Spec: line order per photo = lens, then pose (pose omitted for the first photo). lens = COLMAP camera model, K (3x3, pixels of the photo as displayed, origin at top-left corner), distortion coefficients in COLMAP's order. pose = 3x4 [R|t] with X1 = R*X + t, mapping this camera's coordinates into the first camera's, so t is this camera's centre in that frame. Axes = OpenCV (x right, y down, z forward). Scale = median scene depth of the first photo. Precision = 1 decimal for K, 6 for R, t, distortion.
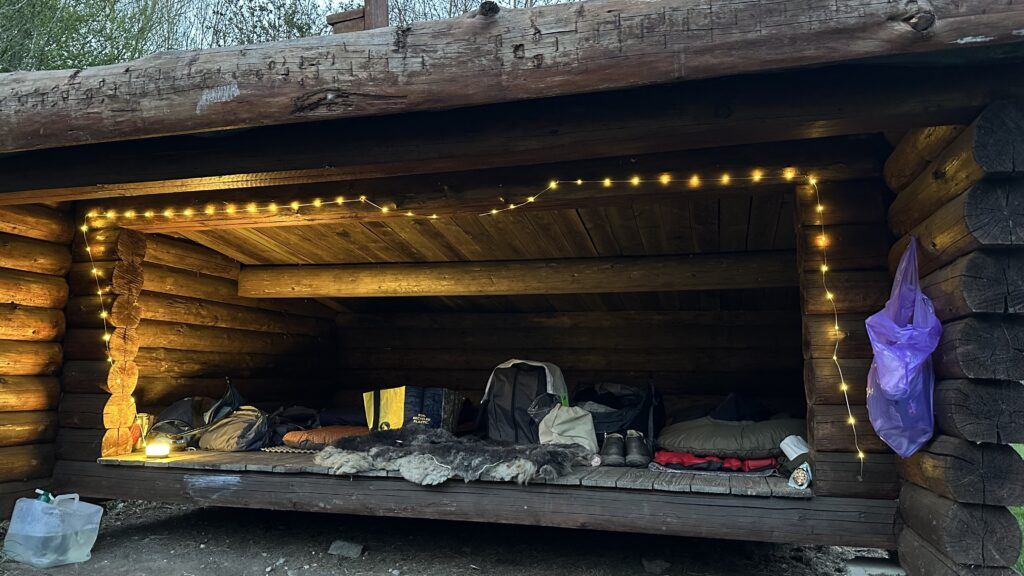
lens RADIAL K [[709.5, 0, 514.9], [0, 709.5, 290.0], [0, 0, 1]] dist [0.009364, 0.001225]
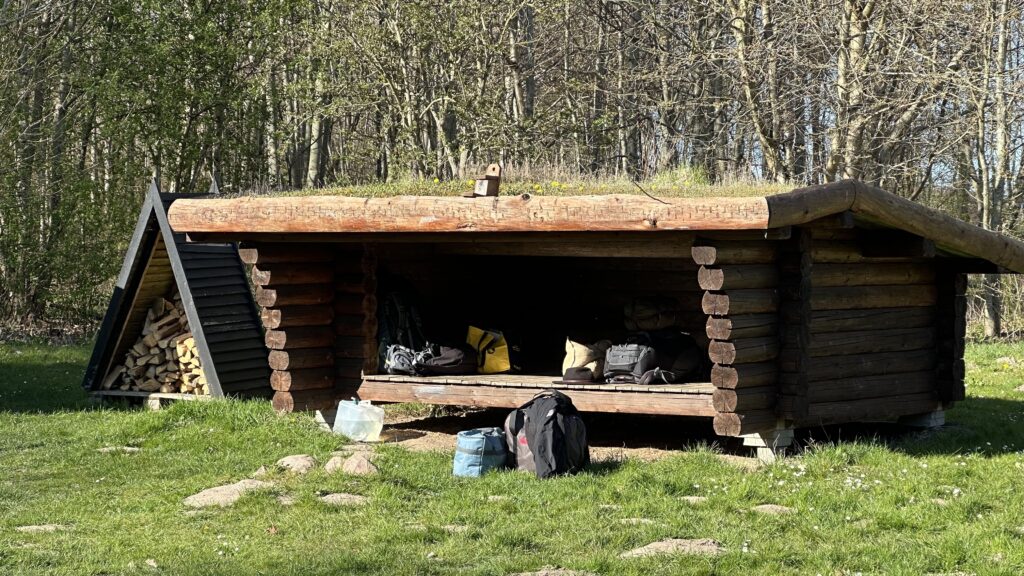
lens RADIAL K [[2418.5, 0, 512.2], [0, 2418.5, 287.9], [0, 0, 1]] dist [0.028233, 0.000000]
pose [[0.945567, -0.000371, -0.325426, 2.578774], [0.049160, 0.988686, 0.141712, -1.222595], [0.321691, -0.149997, 0.934888, -6.753250]]
